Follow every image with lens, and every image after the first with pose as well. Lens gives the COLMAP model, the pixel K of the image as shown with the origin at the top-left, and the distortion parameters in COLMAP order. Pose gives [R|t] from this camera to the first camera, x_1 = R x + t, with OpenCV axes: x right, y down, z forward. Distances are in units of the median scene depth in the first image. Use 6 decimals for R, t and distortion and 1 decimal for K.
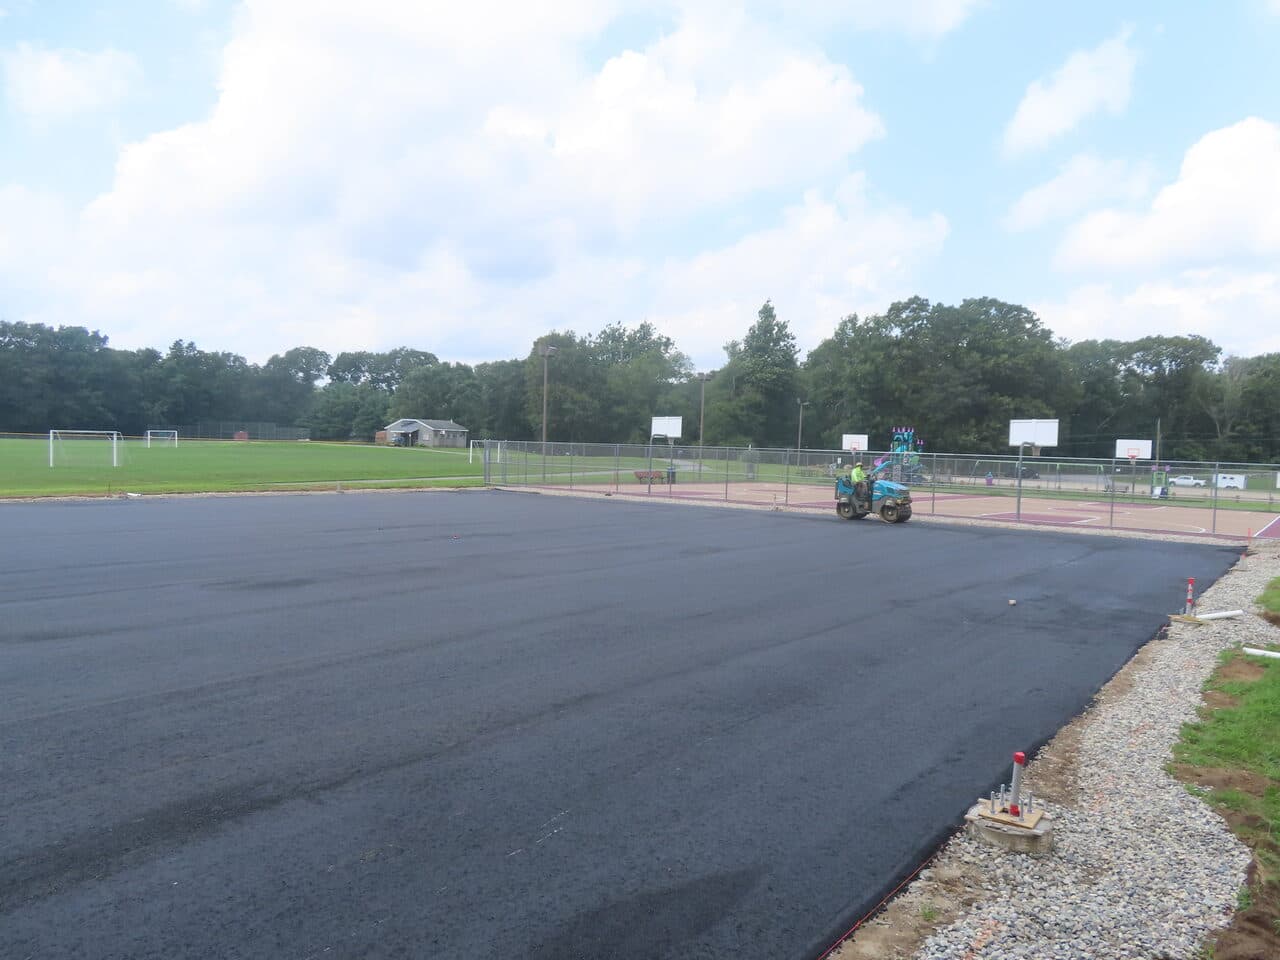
lens RADIAL K [[945.1, 0, 645.8], [0, 945.1, 484.2], [0, 0, 1]] dist [0.004808, 0.007205]
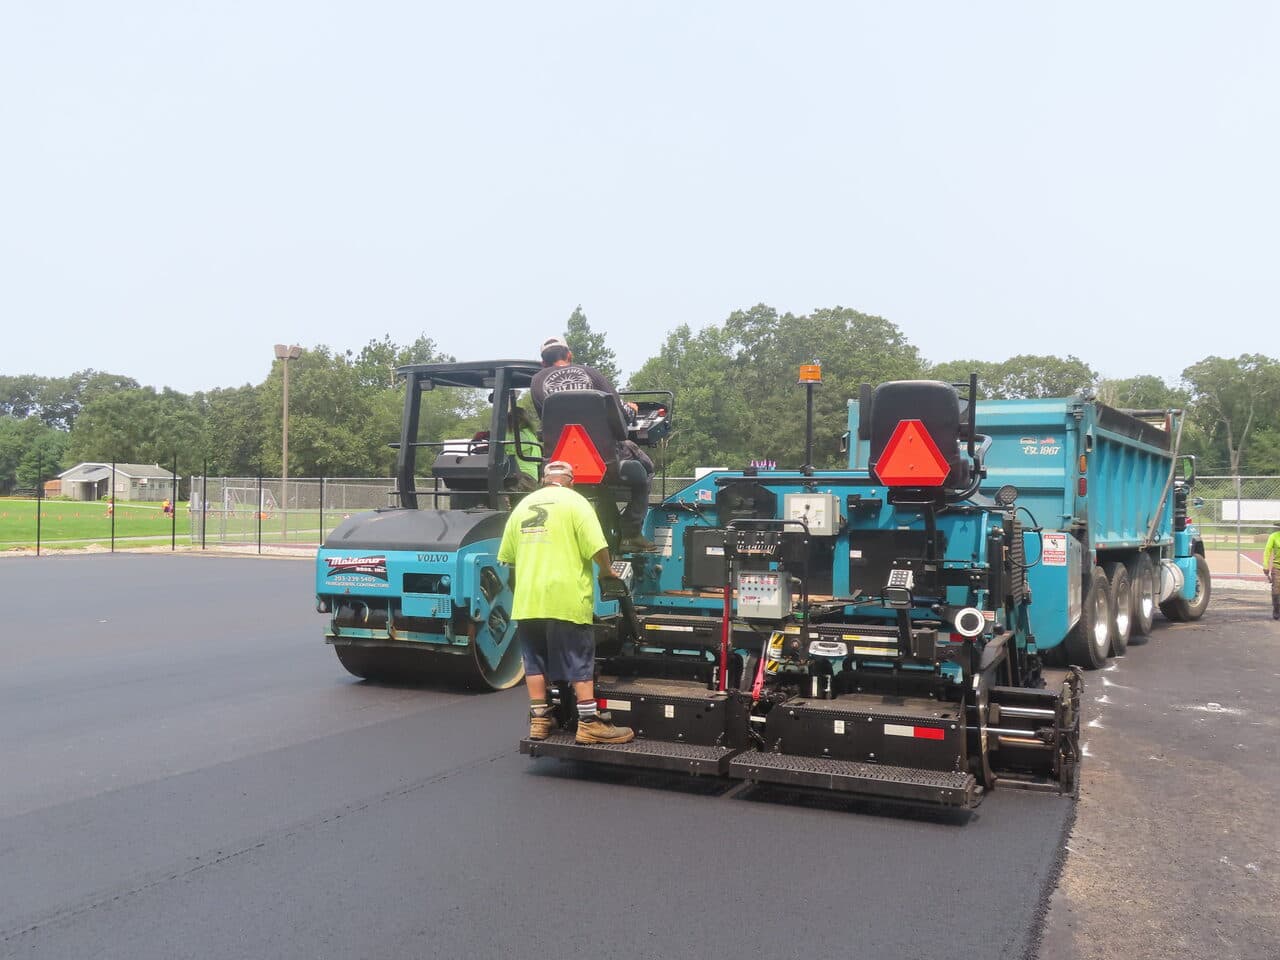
lens RADIAL K [[1122.0, 0, 652.0], [0, 1122.0, 536.4], [0, 0, 1]] dist [0.035188, 0.007117]
pose [[0.982263, -0.026098, 0.185681, 0.009212], [0.027201, 0.999624, -0.003394, 0.001814], [-0.185523, 0.008384, 0.982604, 0.065653]]
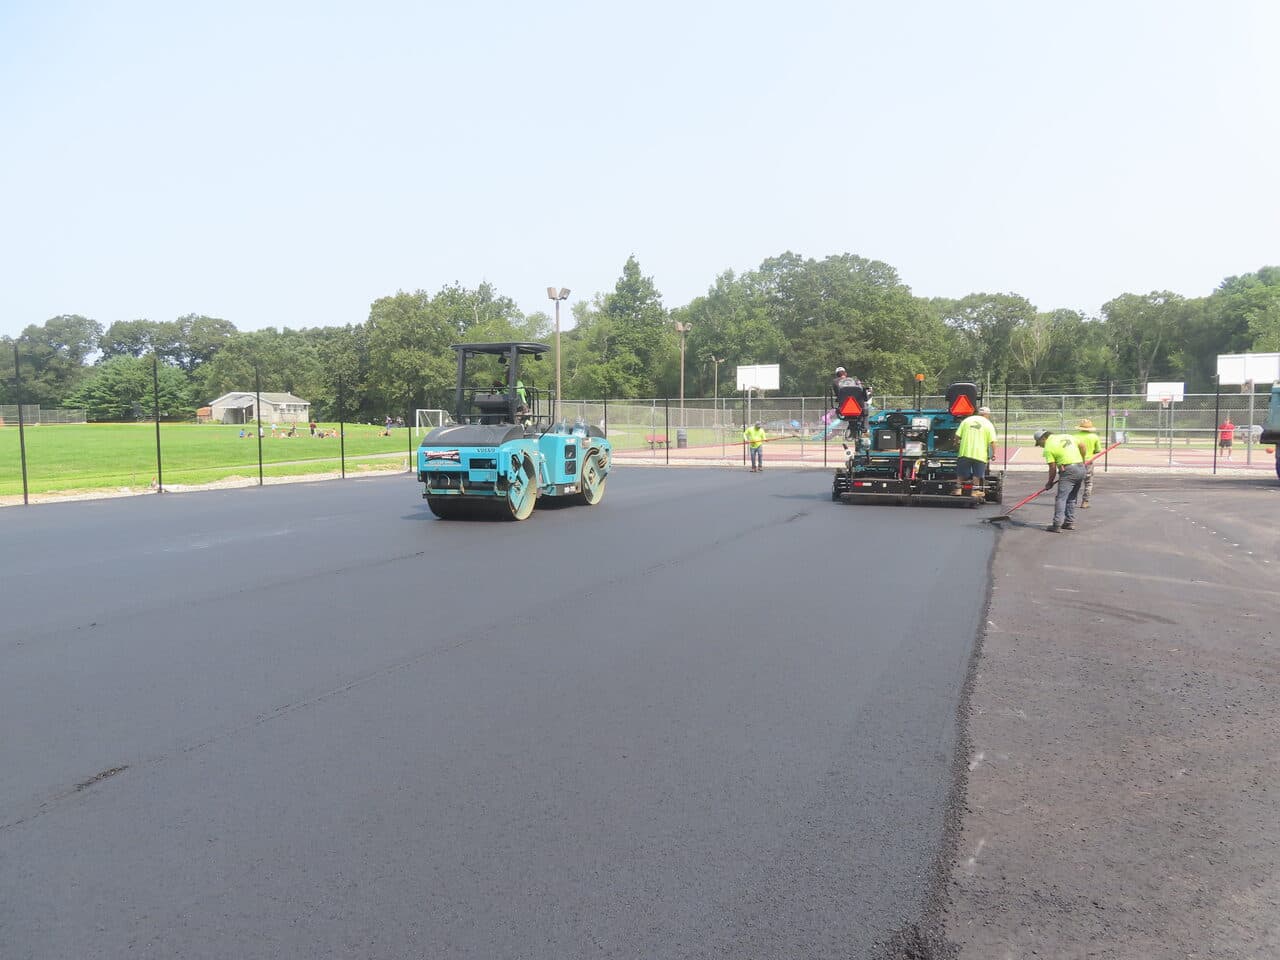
lens RADIAL K [[947.1, 0, 640.6], [0, 947.1, 482.0], [0, 0, 1]] dist [-0.009033, 0.008481]
pose [[0.972668, -0.051370, 0.226449, -0.094611], [0.044665, 0.998401, 0.034640, -0.000552], [-0.227866, -0.023579, 0.973407, 0.068316]]
